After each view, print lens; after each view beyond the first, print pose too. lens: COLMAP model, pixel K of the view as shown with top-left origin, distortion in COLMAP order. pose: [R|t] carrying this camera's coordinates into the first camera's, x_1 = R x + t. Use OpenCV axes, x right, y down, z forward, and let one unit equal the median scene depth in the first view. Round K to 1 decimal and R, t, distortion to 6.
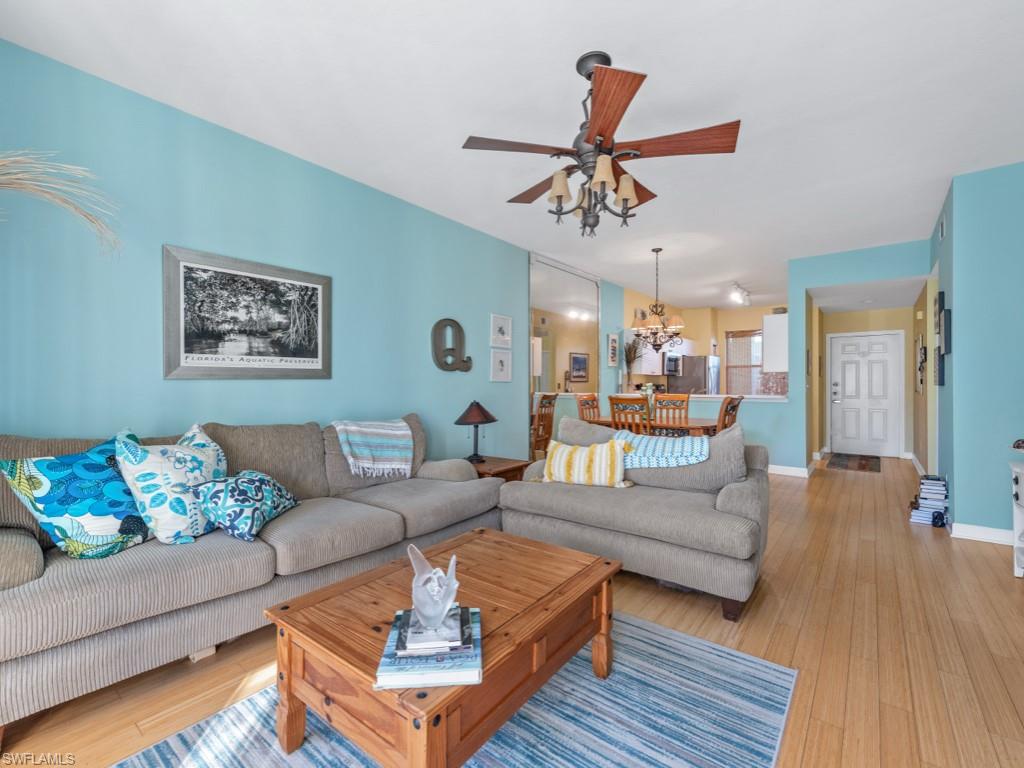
lens RADIAL K [[450.0, 0, 512.0], [0, 450.0, 384.0], [0, 0, 1]] dist [0.000389, -0.000548]
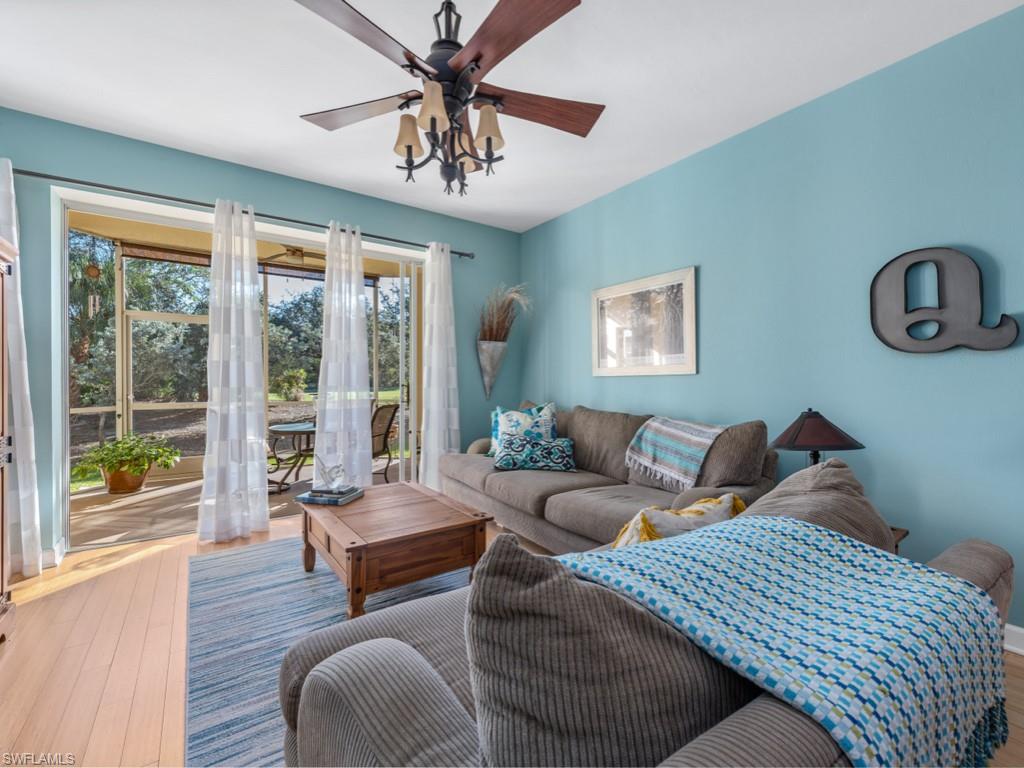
lens RADIAL K [[450.0, 0, 512.0], [0, 450.0, 384.0], [0, 0, 1]] dist [0.000389, -0.000548]
pose [[-0.285153, 0.006306, -0.958461, 0.660641], [-0.002032, 0.999972, 0.007184, 0.003845], [0.958480, 0.003996, -0.285132, 0.966996]]
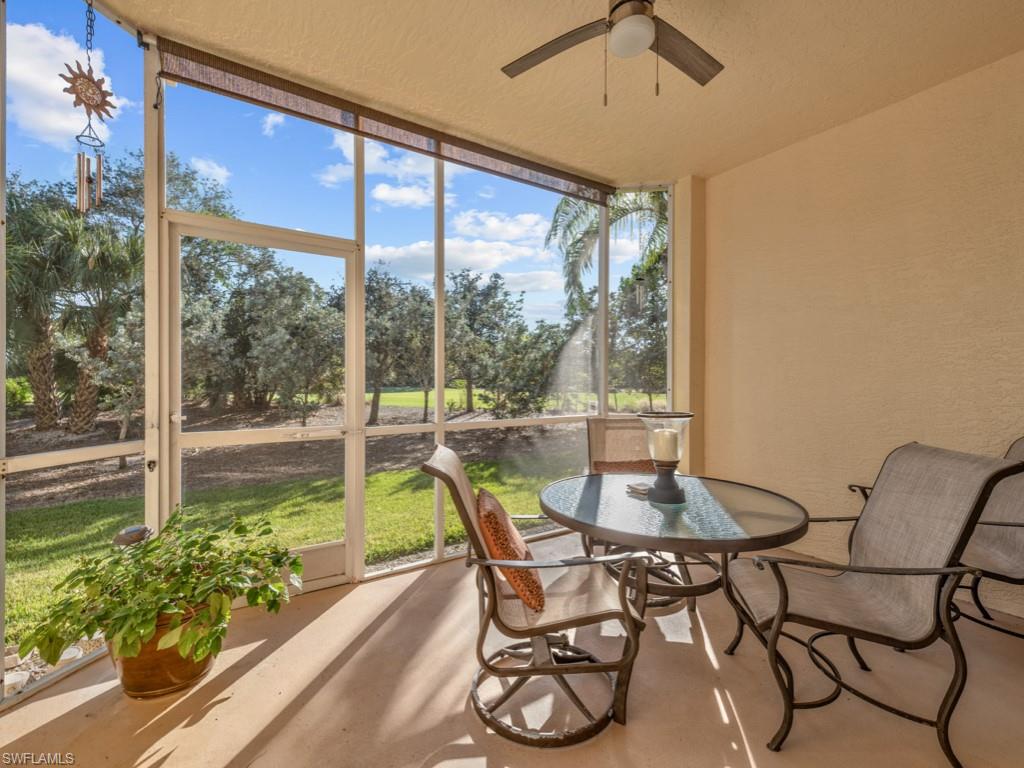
lens RADIAL K [[450.0, 0, 512.0], [0, 450.0, 384.0], [0, 0, 1]] dist [0.000389, -0.000548]
pose [[-0.314112, 0.006240, -0.949365, 0.512231], [-0.003072, 0.999966, 0.007589, 0.004289], [0.949381, 0.005301, -0.314082, 0.728206]]
